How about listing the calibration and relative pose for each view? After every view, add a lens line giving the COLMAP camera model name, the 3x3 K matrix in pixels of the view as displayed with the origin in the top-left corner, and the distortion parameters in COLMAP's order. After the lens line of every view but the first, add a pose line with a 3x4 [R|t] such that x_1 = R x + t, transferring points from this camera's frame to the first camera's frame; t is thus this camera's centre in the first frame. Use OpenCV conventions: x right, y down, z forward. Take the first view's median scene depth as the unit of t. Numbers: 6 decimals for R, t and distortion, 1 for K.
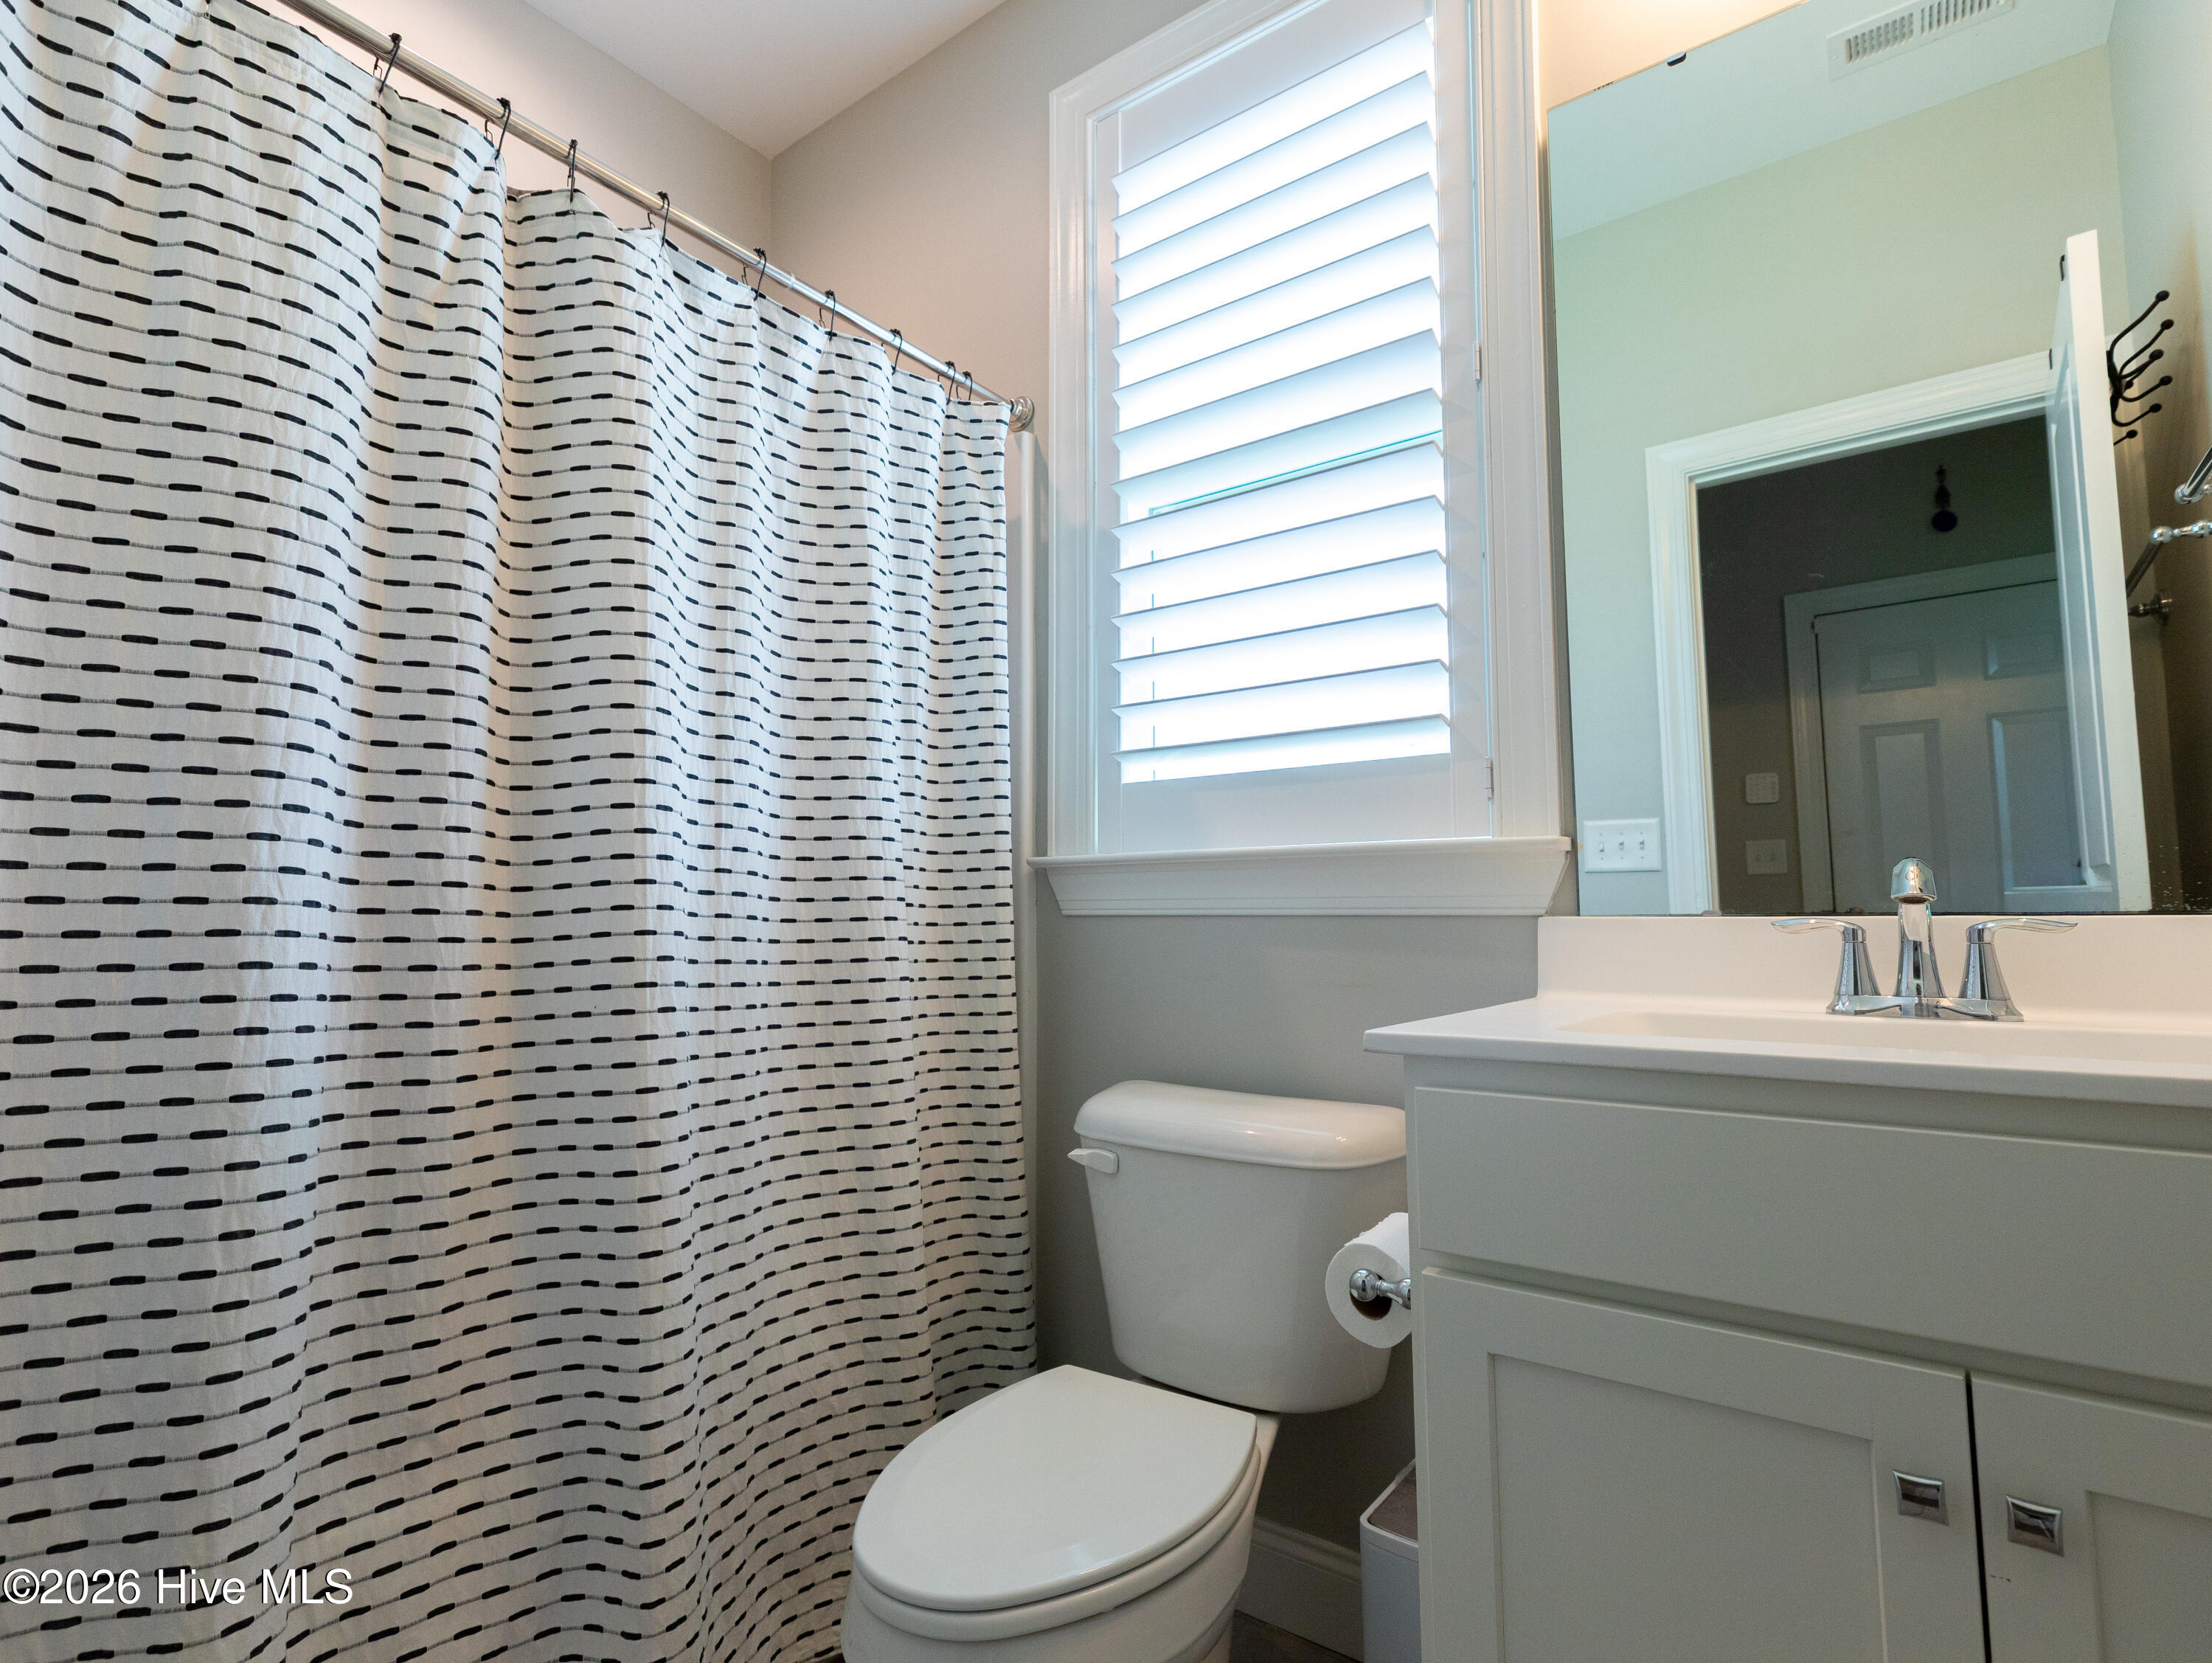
lens RADIAL K [[1119.7, 0, 1106.4], [0, 1119.7, 832.6], [0, 0, 1]] dist [0.005951, 0.000897]
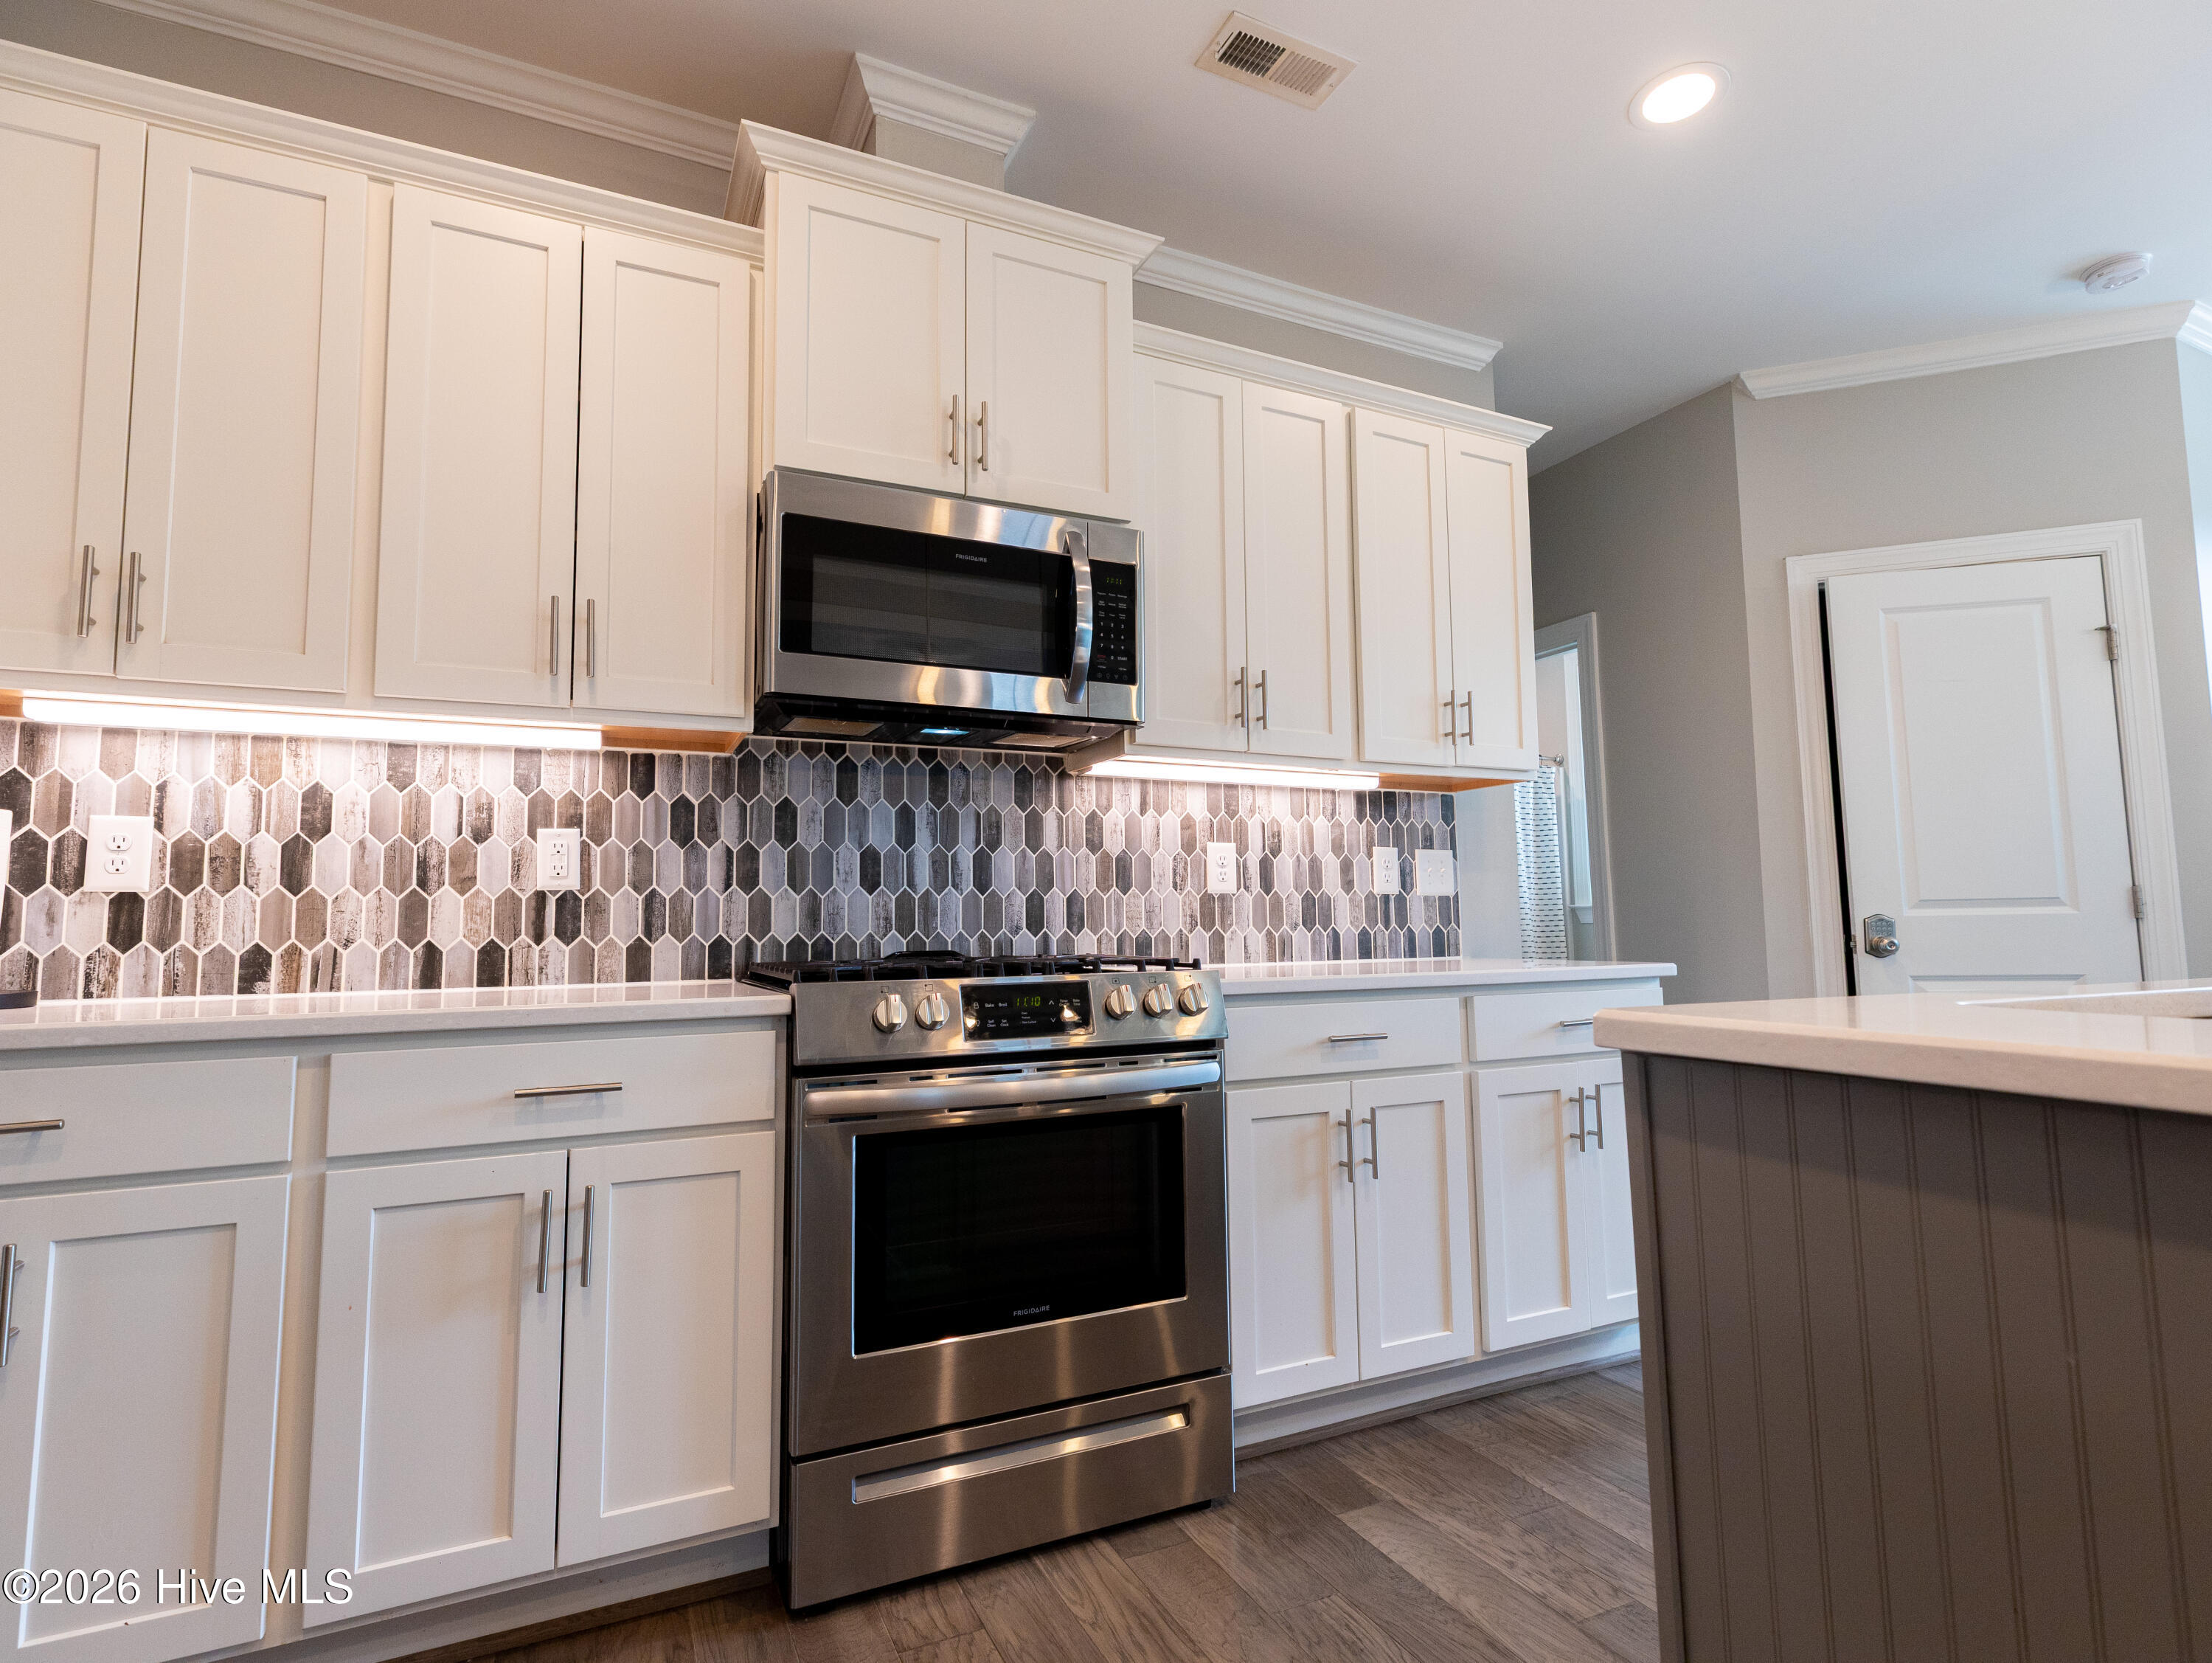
lens RADIAL K [[1119.7, 0, 1102.7], [0, 1119.7, 826.4], [0, 0, 1]] dist [0.005951, 0.000897]
pose [[0.886375, -0.049501, -0.460313, 0.233223], [0.054592, 0.998506, -0.002255, -0.265006], [0.459737, -0.023131, 0.887754, -2.420908]]
